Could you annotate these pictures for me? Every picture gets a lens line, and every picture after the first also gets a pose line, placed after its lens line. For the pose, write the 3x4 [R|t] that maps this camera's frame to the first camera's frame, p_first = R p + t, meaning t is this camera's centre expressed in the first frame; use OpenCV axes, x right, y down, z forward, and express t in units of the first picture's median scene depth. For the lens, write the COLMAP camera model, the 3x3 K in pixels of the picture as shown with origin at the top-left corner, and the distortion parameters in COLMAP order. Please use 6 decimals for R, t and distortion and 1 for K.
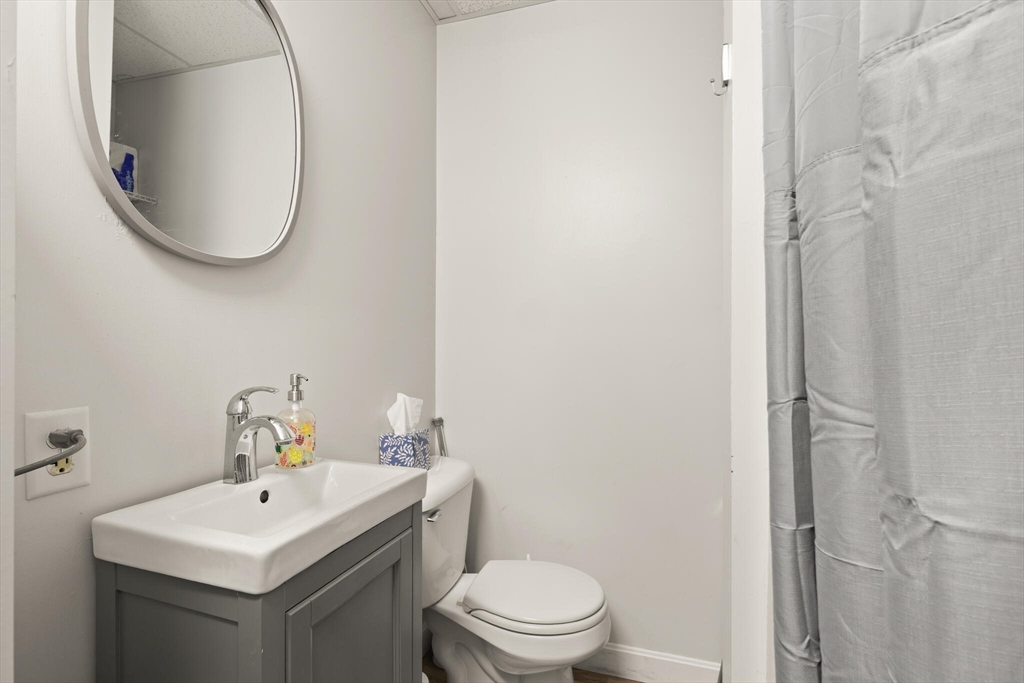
lens RADIAL K [[464.7, 0, 516.2], [0, 464.7, 343.3], [0, 0, 1]] dist [-0.000193, -0.000729]
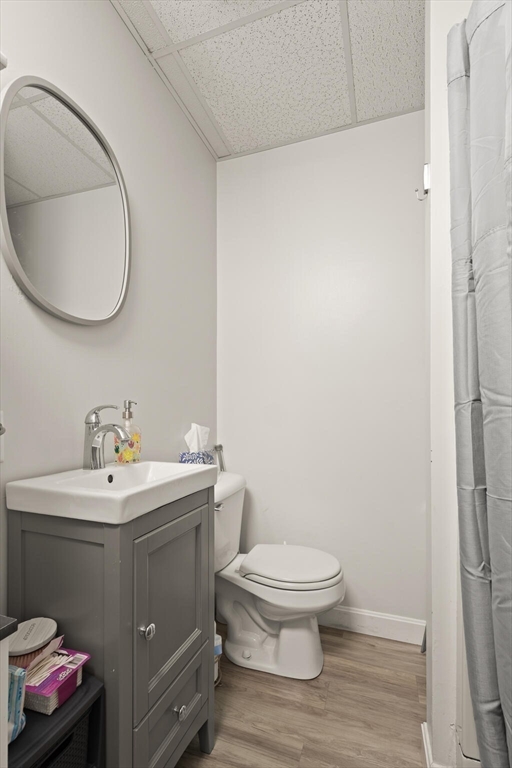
lens RADIAL K [[356.0, 0, 254.7], [0, 356.0, 410.1], [0, 0, 1]] dist [0.000076, -0.000341]
pose [[0.999223, -0.004368, -0.039168, -0.043014], [0.004344, 0.999990, -0.000691, 0.136076], [0.039170, 0.000520, 0.999232, -0.140242]]
